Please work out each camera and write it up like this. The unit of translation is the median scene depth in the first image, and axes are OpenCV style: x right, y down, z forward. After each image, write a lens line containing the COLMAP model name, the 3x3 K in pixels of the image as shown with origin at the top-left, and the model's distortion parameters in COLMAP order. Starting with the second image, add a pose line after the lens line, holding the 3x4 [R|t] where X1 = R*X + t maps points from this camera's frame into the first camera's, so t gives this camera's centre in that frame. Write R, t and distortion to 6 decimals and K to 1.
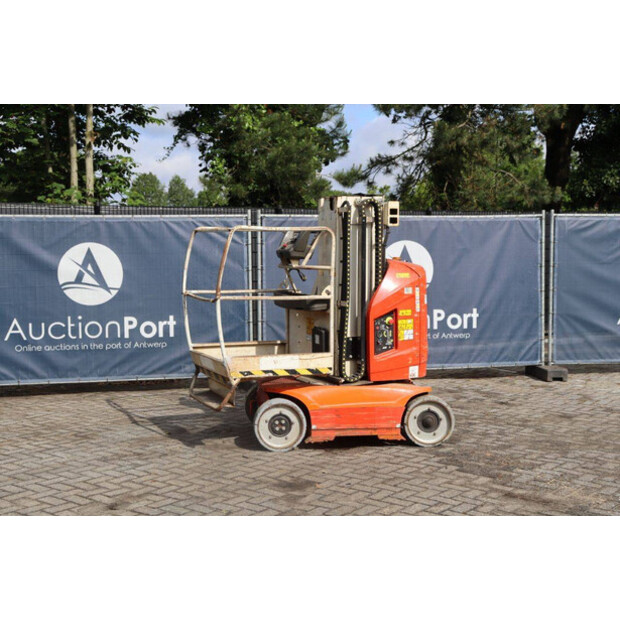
lens RADIAL K [[789.3, 0, 310.0], [0, 789.3, 310.0], [0, 0, 1]] dist [-0.002378, -0.002539]
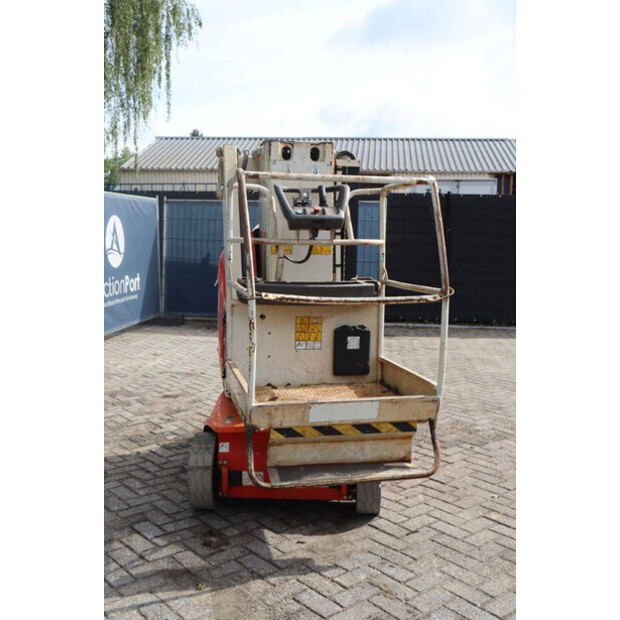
lens RADIAL K [[681.4, 0, 310.0], [0, 681.4, 310.0], [0, 0, 1]] dist [-0.017917, 0.028002]
pose [[0.222064, -0.107408, 0.969098, -0.587178], [0.060943, 0.993500, 0.096148, -0.053597], [-0.973126, 0.037708, 0.227166, 0.885780]]
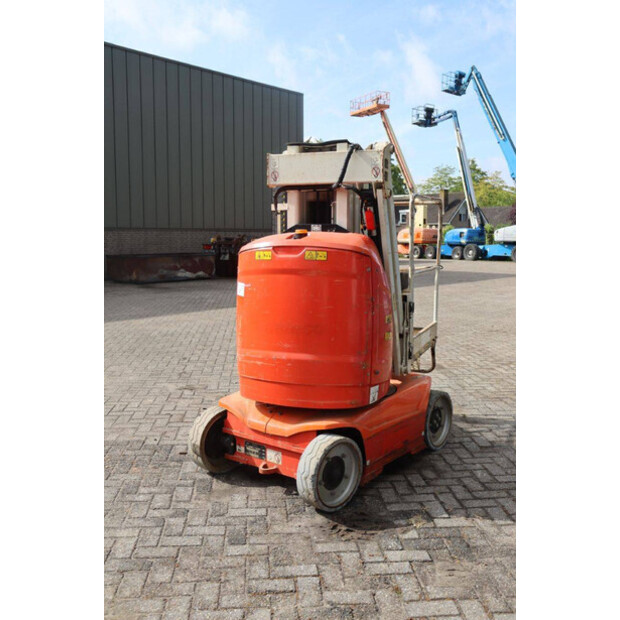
lens RADIAL K [[620.1, 0, 302.1], [0, 620.1, 319.4], [0, 0, 1]] dist [-0.029813, -0.003364]
pose [[-0.750914, 0.076137, -0.655997, 0.484928], [-0.056962, 0.982163, 0.179197, -0.091627], [0.657939, 0.171928, -0.733183, 1.492824]]
